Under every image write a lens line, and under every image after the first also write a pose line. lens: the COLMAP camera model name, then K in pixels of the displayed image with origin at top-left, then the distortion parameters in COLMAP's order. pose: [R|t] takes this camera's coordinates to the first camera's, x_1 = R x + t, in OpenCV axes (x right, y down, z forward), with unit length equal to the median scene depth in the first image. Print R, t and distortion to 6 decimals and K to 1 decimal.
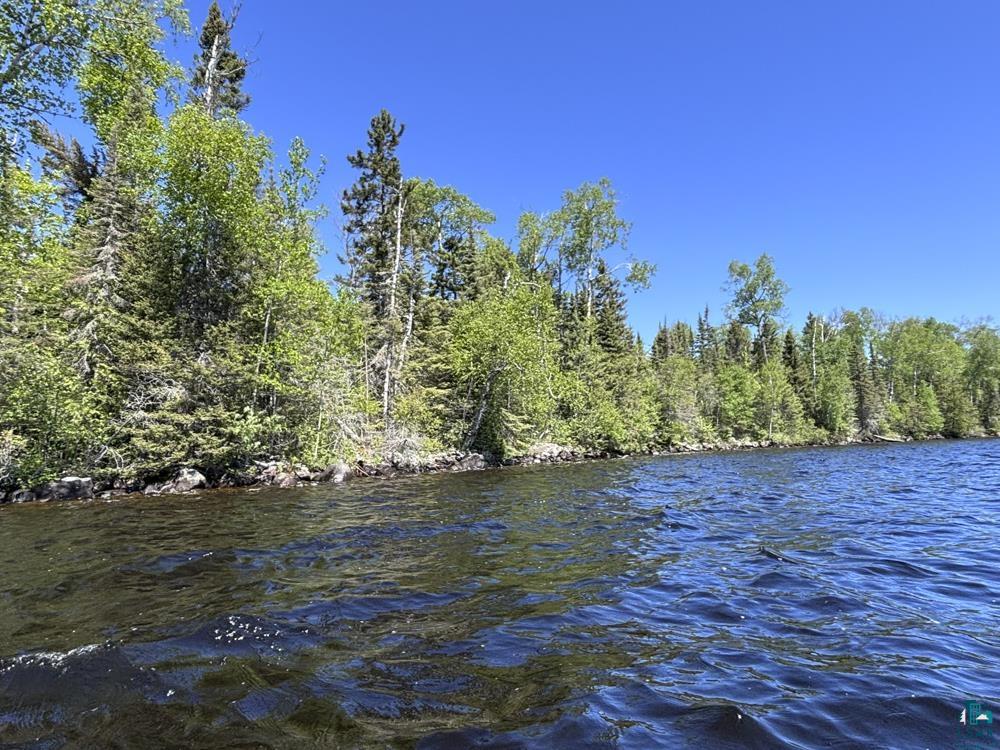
lens RADIAL K [[603.8, 0, 500.0], [0, 603.8, 375.0], [0, 0, 1]] dist [0.041293, -0.064935]
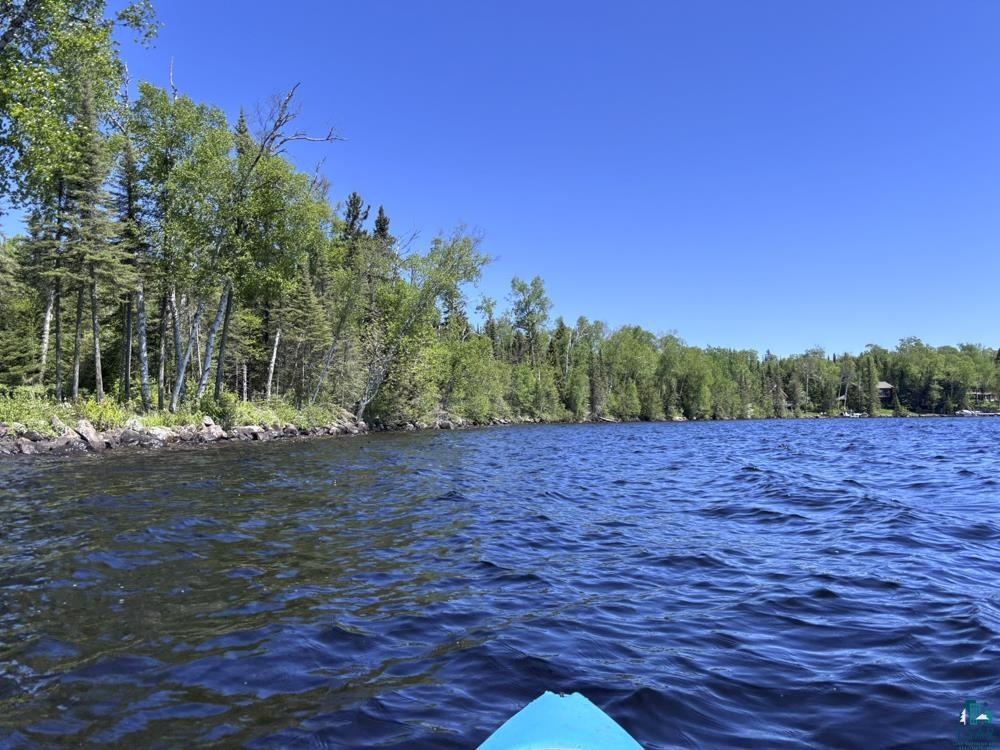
lens RADIAL K [[782.8, 0, 500.0], [0, 782.8, 375.0], [0, 0, 1]] dist [-0.002540, 0.000341]
pose [[0.895681, 0.053414, 0.441477, -0.710163], [-0.078602, 0.996145, 0.038947, -0.089475], [-0.437695, -0.069585, 0.896427, -0.935510]]
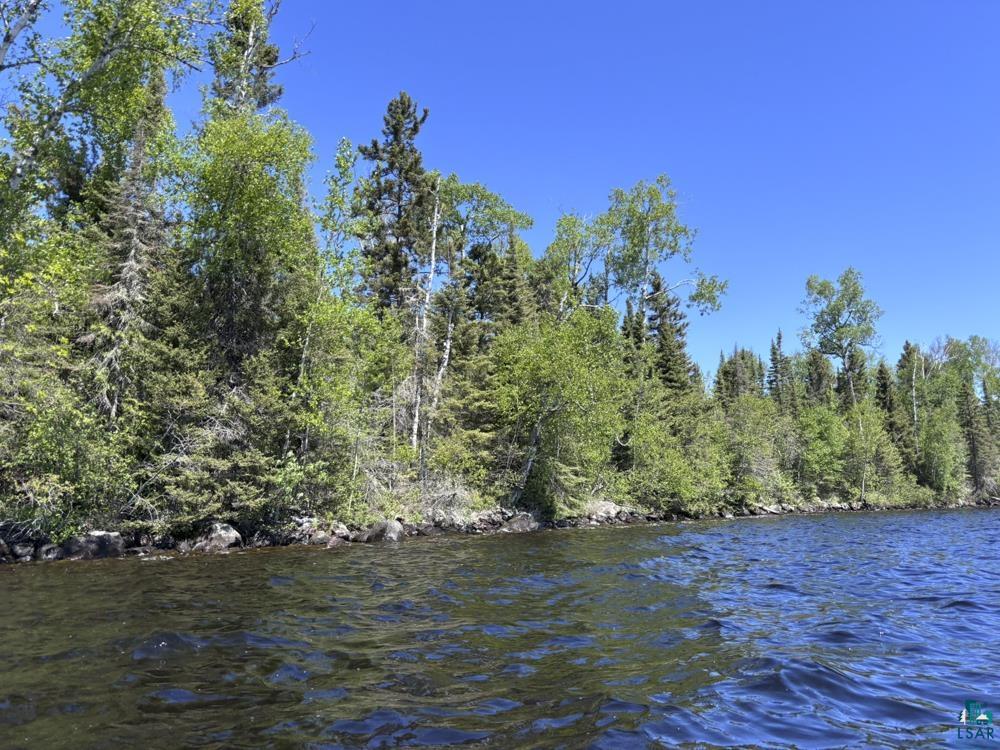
lens RADIAL K [[782.8, 0, 500.0], [0, 782.8, 375.0], [0, 0, 1]] dist [-0.002540, 0.000341]
pose [[0.999866, 0.015904, 0.003885, -0.057866], [-0.015703, 0.998769, -0.047058, -0.003395], [-0.004628, 0.046991, 0.998885, -0.046621]]
